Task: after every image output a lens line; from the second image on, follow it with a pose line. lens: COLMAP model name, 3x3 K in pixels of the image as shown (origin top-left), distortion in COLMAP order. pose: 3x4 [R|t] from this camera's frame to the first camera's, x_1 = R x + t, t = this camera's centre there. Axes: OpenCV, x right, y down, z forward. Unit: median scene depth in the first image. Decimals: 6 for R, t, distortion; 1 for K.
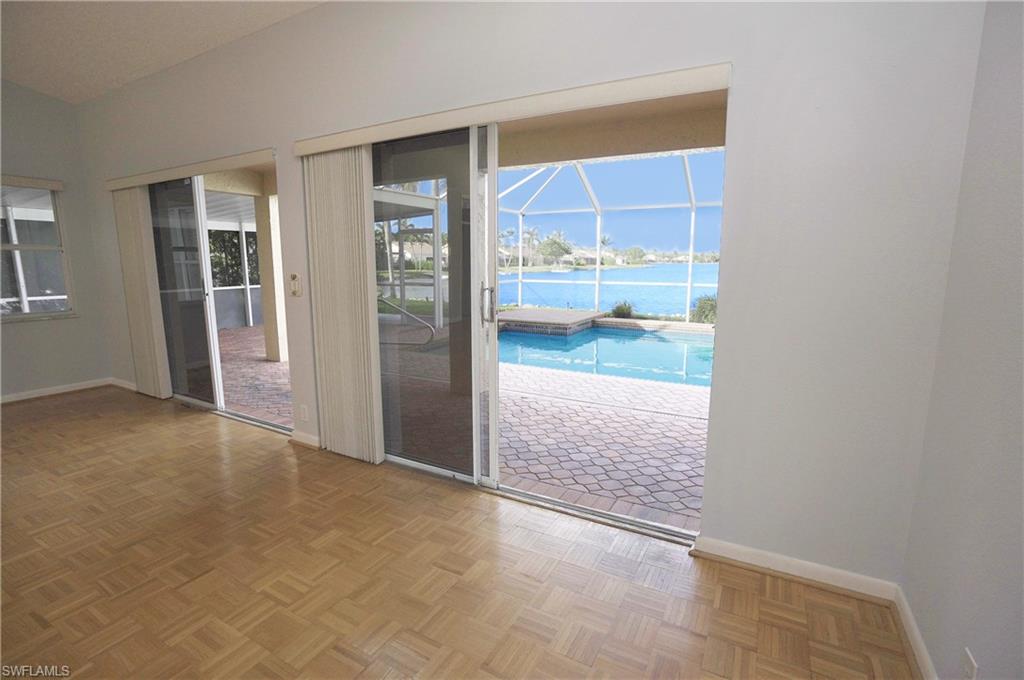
lens RADIAL K [[475.0, 0, 515.6], [0, 475.0, 336.8], [0, 0, 1]] dist [-0.073089, 0.028665]
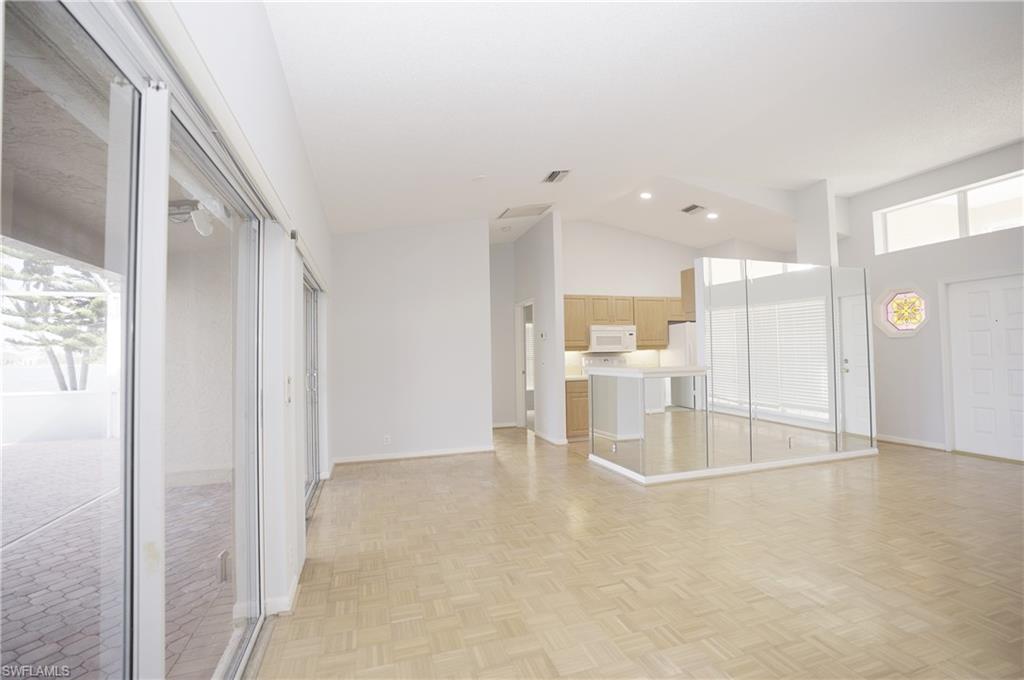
lens RADIAL K [[475.0, 0, 515.6], [0, 475.0, 336.8], [0, 0, 1]] dist [-0.073089, 0.028665]
pose [[-0.721464, 0.034240, 0.691605, -1.970529], [0.123981, 0.989025, 0.080370, -0.318982], [-0.681262, 0.143729, -0.717791, 1.950414]]
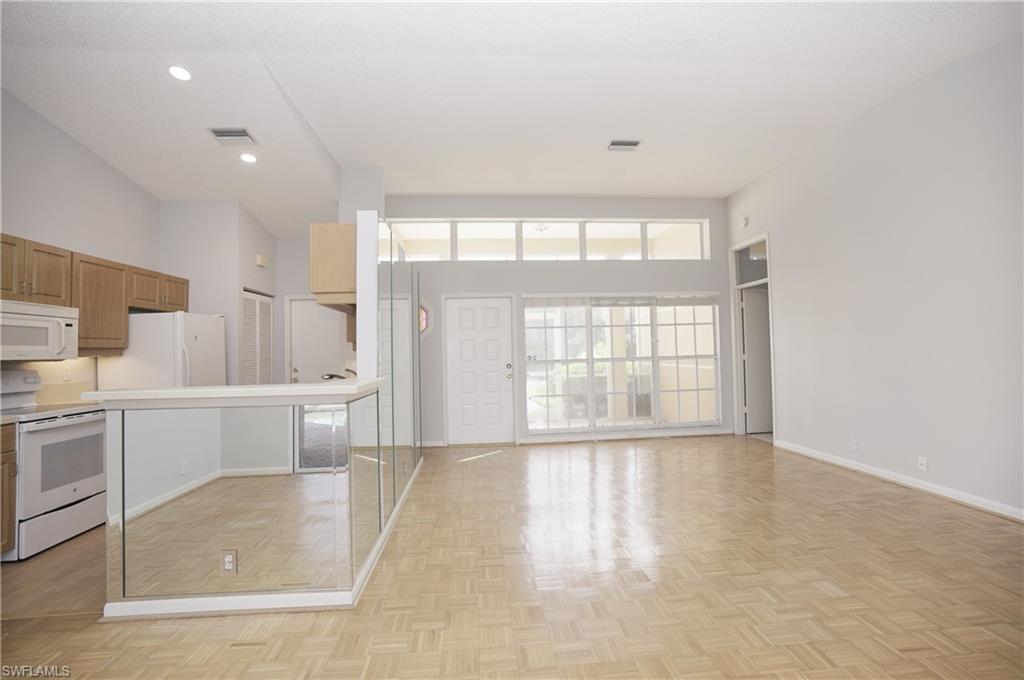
lens RADIAL K [[475.0, 0, 515.6], [0, 475.0, 336.8], [0, 0, 1]] dist [-0.073089, 0.028665]
pose [[-0.833367, -0.002783, -0.552713, -0.610849], [-0.068074, 0.992891, 0.097640, -0.184451], [0.548512, 0.118996, -0.827632, 1.169780]]
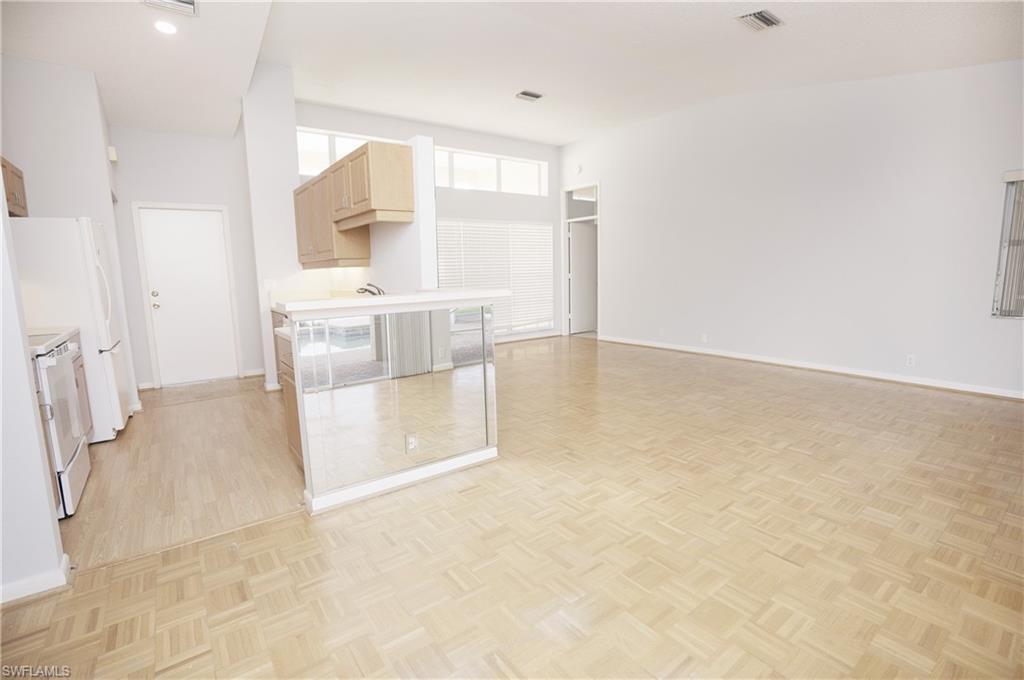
lens RADIAL K [[475.0, 0, 515.6], [0, 475.0, 336.8], [0, 0, 1]] dist [-0.073089, 0.028665]
pose [[-0.408588, 0.132026, -0.903120, 0.388952], [-0.123648, 0.972354, 0.198088, -0.088969], [0.904305, 0.192605, -0.380967, 0.670110]]
